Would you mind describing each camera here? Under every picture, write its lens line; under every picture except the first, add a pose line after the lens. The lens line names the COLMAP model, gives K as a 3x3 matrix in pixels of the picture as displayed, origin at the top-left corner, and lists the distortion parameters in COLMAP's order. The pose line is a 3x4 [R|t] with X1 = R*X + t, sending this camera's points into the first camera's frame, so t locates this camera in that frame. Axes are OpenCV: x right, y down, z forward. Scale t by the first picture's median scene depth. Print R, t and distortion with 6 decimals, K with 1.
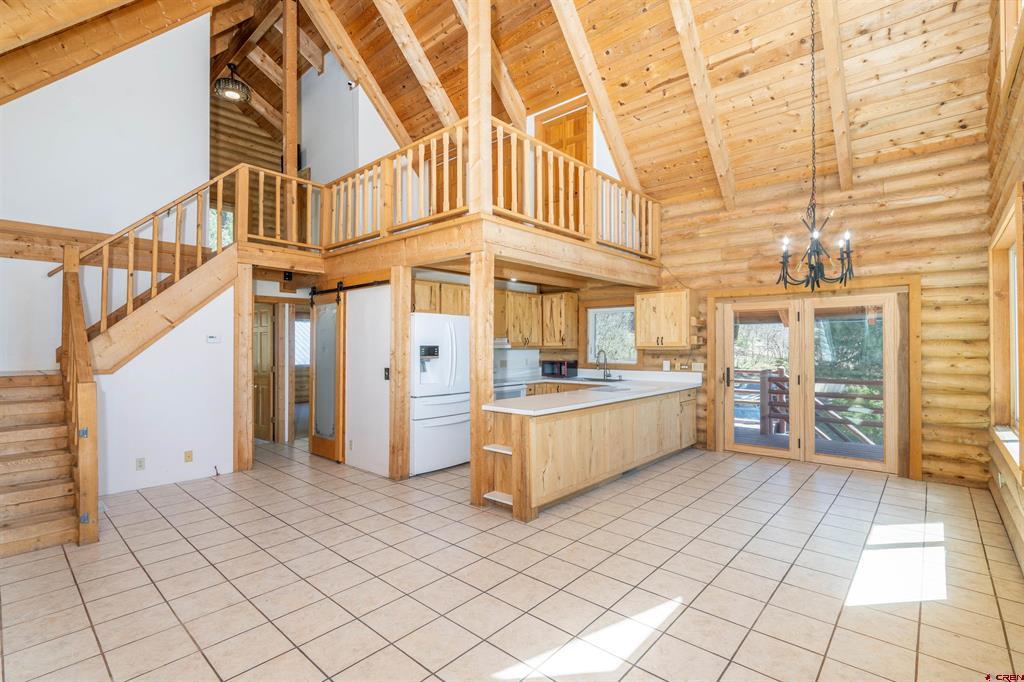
lens RADIAL K [[464.2, 0, 517.6], [0, 464.2, 344.1], [0, 0, 1]] dist [-0.003802, -0.000540]
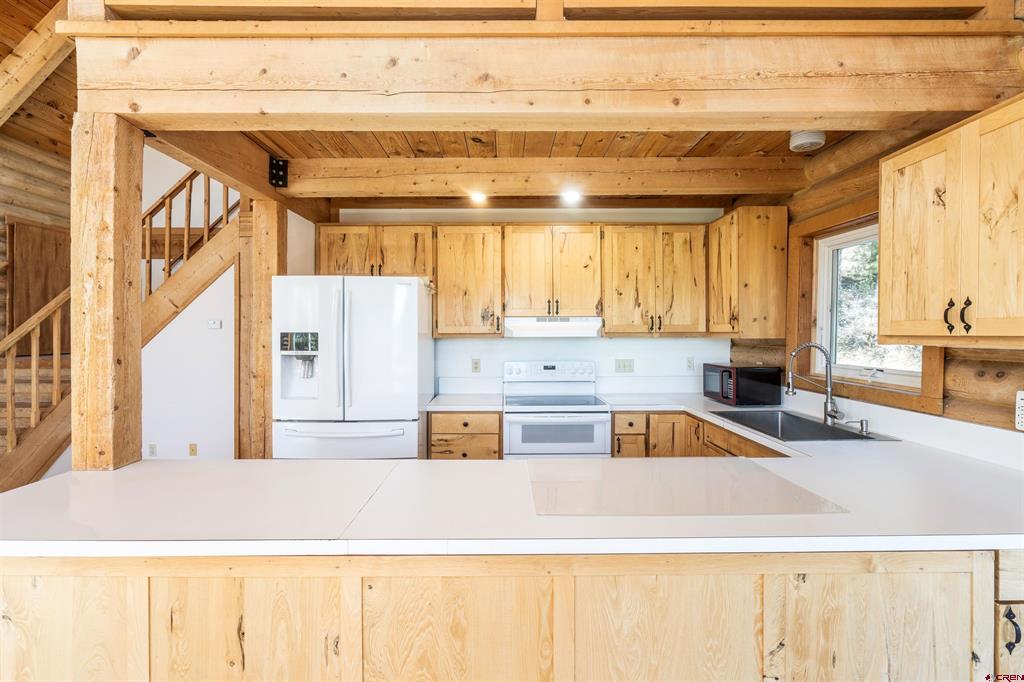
lens RADIAL K [[473.1, 0, 506.1], [0, 473.1, 346.0], [0, 0, 1]] dist [-0.002265, -0.000861]
pose [[0.672700, 0.023262, -0.739550, 0.347221], [0.005049, 0.999338, 0.036027, -0.000424], [0.739898, -0.027969, 0.672137, 0.668493]]
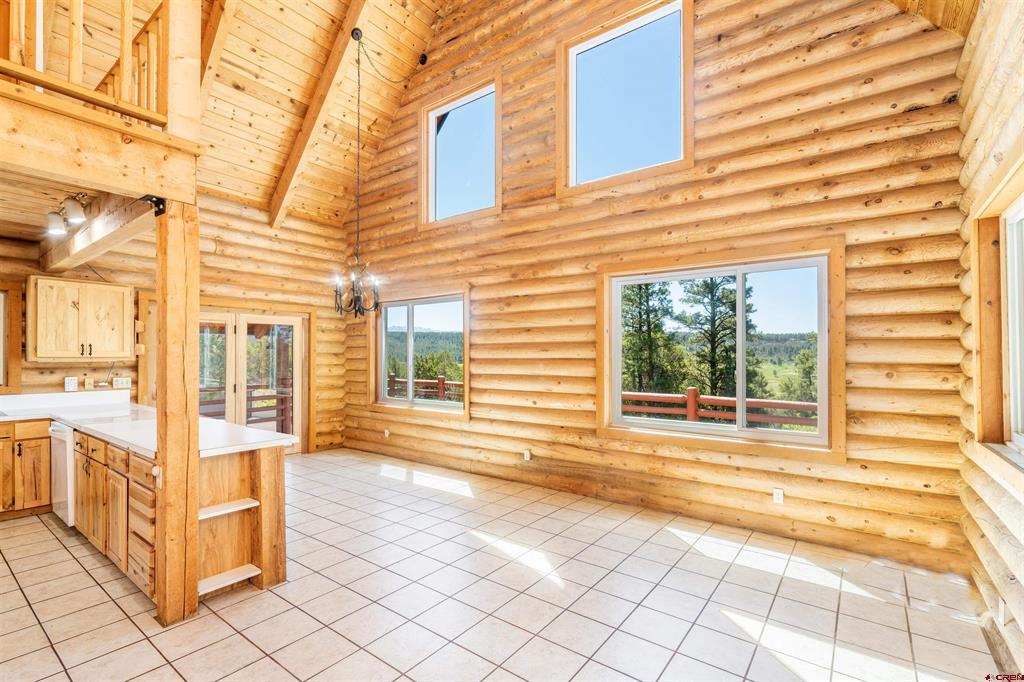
lens RADIAL K [[478.9, 0, 507.7], [0, 478.9, 359.1], [0, 0, 1]] dist [-0.023165, -0.000147]
pose [[-0.086152, -0.002827, 0.996278, -0.501689], [-0.009569, 0.999952, 0.002010, 0.000317], [-0.996236, -0.009360, -0.086175, 0.426589]]
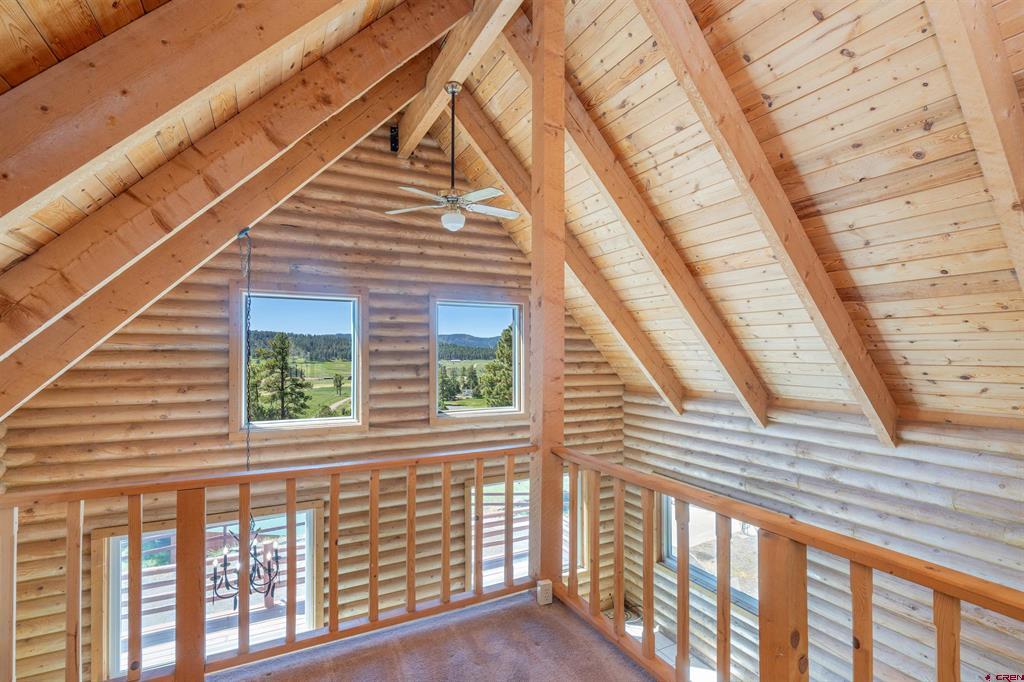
lens RADIAL K [[464.2, 0, 517.6], [0, 464.2, 344.1], [0, 0, 1]] dist [-0.003802, -0.000540]
pose [[-0.942145, 0.001628, 0.335202, -0.174826], [-0.007145, 0.999663, -0.024940, -0.427528], [-0.335130, -0.025892, -0.941816, 1.142924]]
